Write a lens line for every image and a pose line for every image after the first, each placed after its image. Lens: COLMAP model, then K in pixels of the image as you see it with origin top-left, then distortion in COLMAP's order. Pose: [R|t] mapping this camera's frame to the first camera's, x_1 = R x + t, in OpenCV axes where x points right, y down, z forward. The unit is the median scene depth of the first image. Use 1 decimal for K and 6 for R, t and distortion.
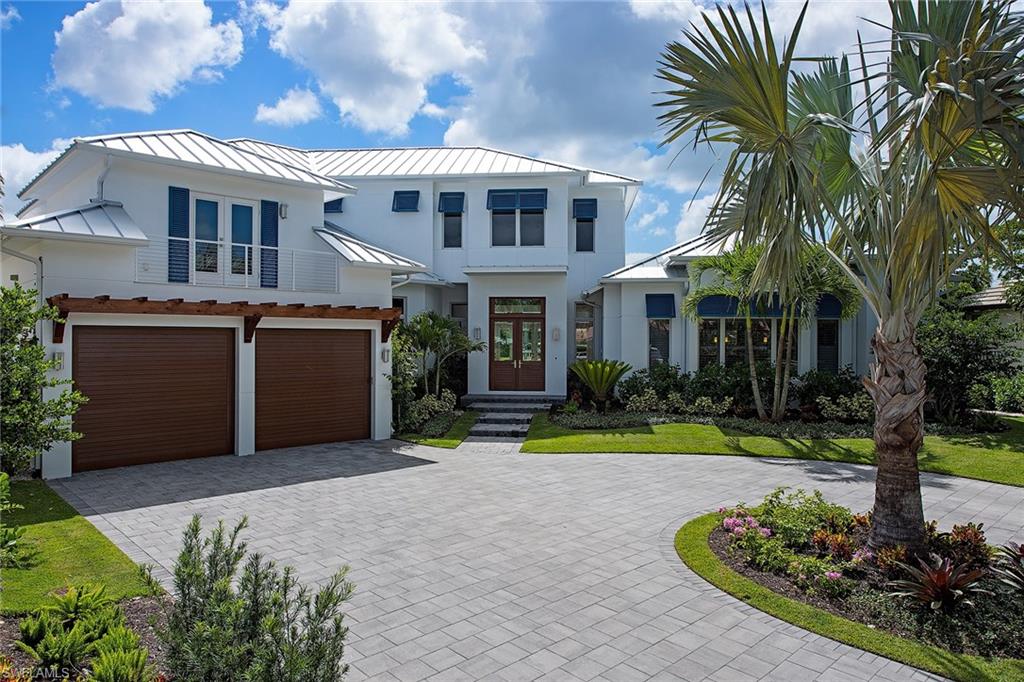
lens RADIAL K [[676.6, 0, 511.7], [0, 676.6, 339.7], [0, 0, 1]] dist [-0.002917, -0.001210]
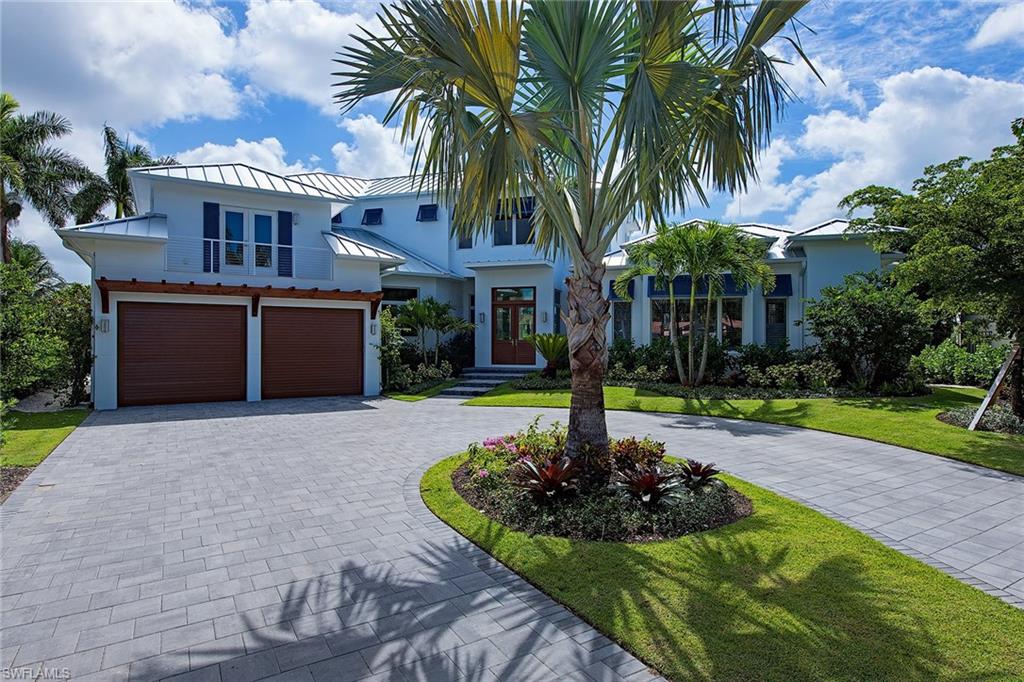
lens RADIAL K [[560.7, 0, 512.0], [0, 560.7, 341.6], [0, 0, 1]] dist [-0.002010, -0.000319]
pose [[0.978863, -0.001942, -0.204507, 0.299827], [0.001840, 0.999998, -0.000688, 0.050409], [0.204508, 0.000297, 0.978865, 0.023520]]
